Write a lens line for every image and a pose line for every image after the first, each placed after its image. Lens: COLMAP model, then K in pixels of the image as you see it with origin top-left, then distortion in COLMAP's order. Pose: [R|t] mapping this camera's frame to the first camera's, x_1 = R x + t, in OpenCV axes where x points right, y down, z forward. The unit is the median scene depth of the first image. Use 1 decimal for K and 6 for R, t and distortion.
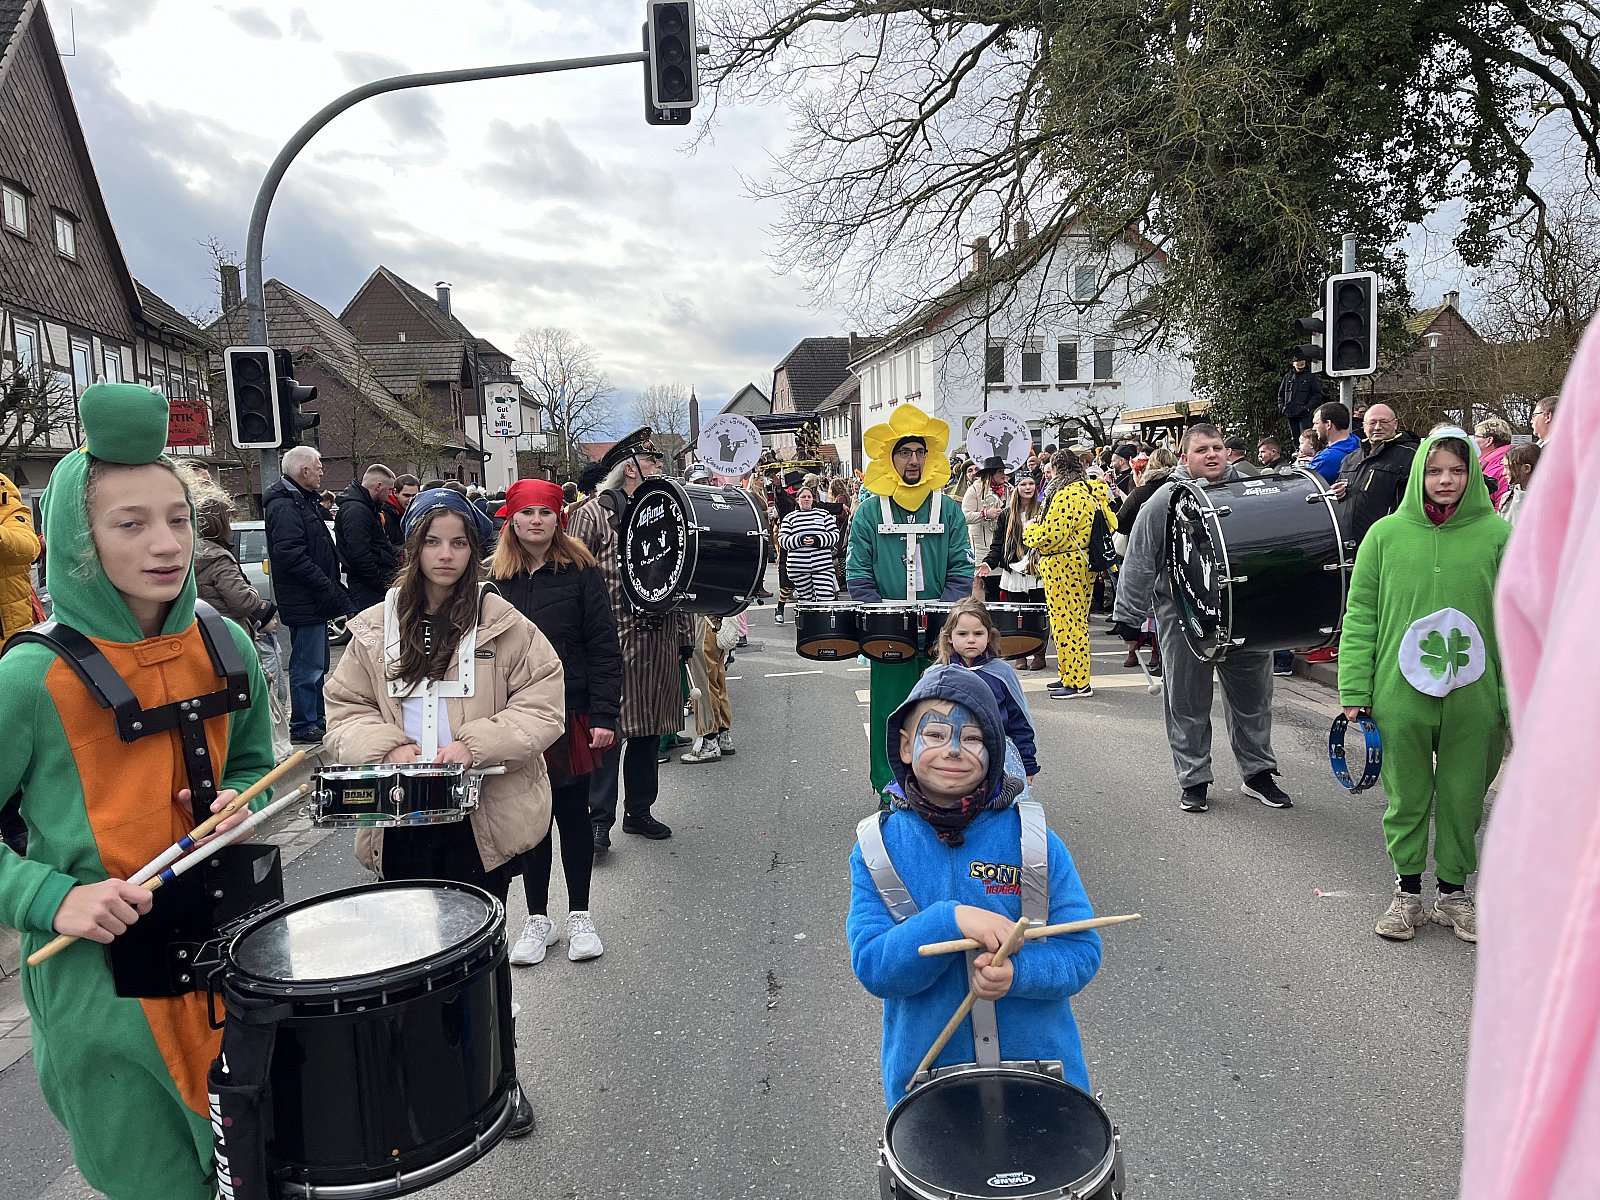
lens RADIAL K [[1193.5, 0, 800.0], [0, 1193.5, 600.0], [0, 0, 1]] dist [0.007096, 0.001735]
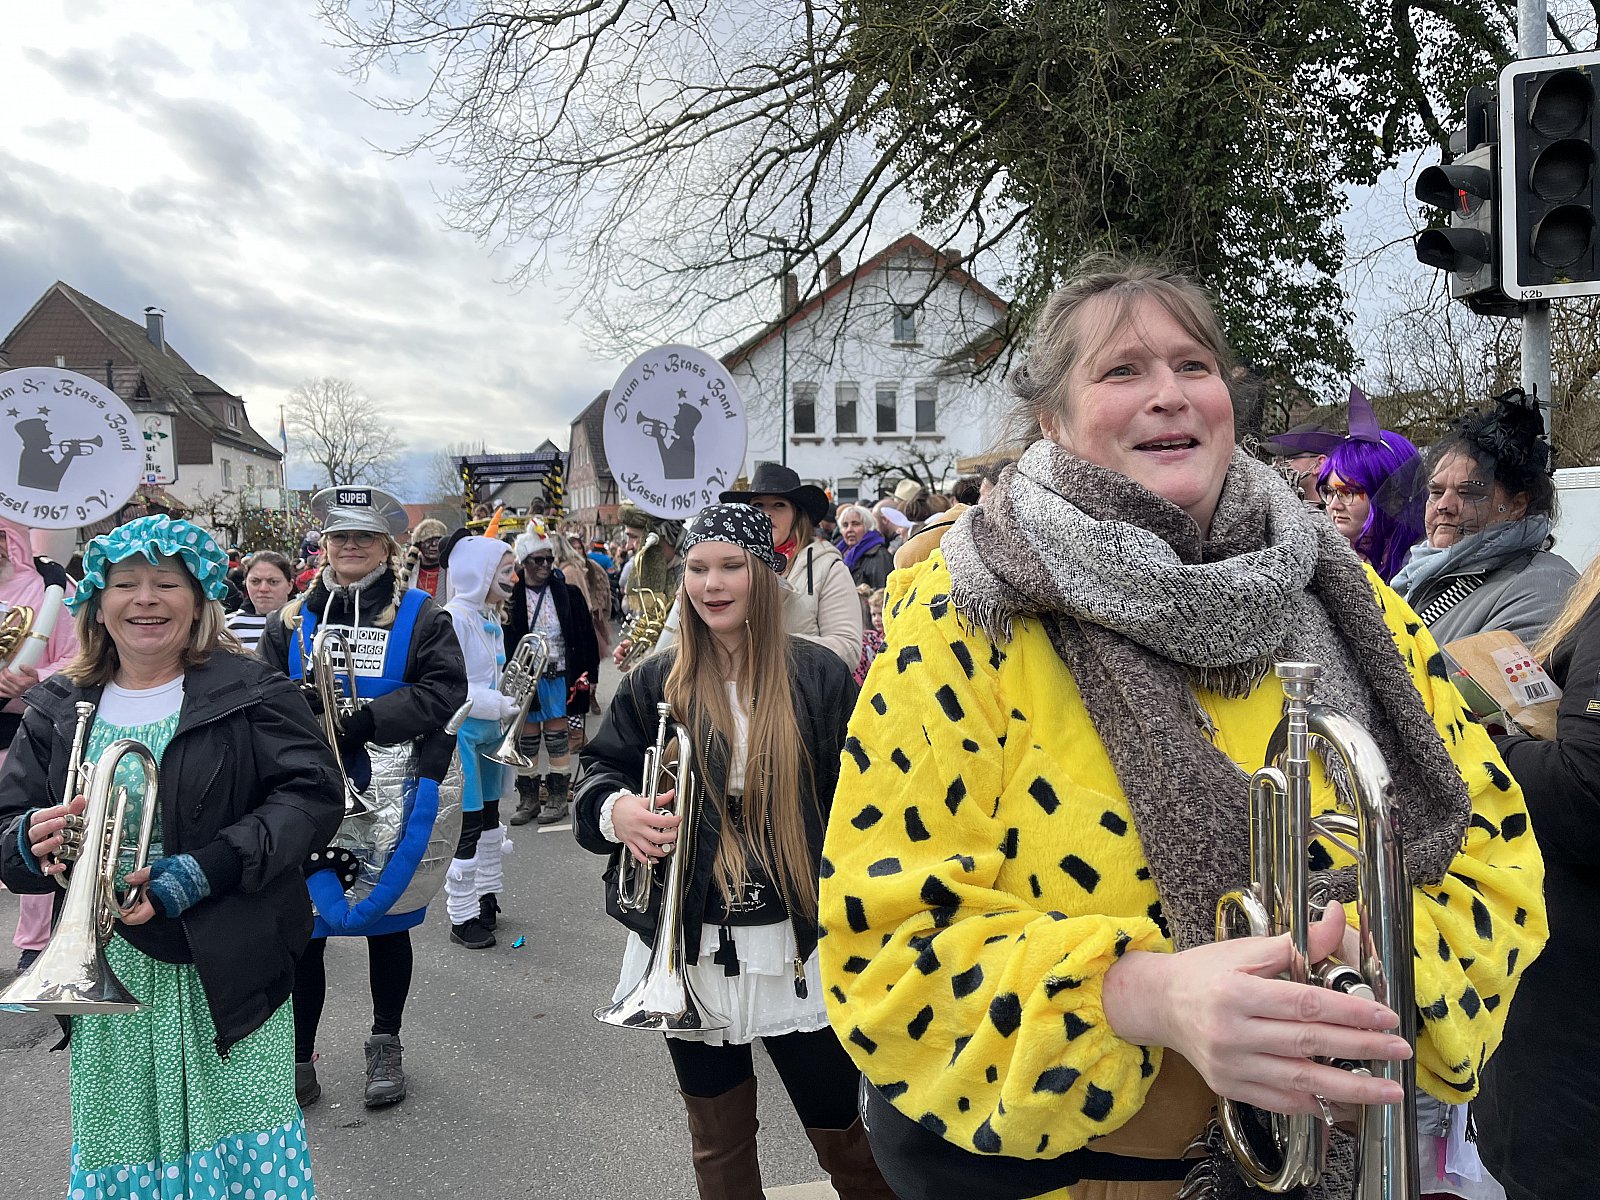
lens RADIAL K [[1193.5, 0, 800.0], [0, 1193.5, 600.0], [0, 0, 1]] dist [0.007096, 0.001735]
pose [[0.989078, -0.003649, 0.147351, 0.030287], [0.011632, 0.998508, -0.053351, -0.014102], [-0.146936, 0.054482, 0.987644, 0.144170]]
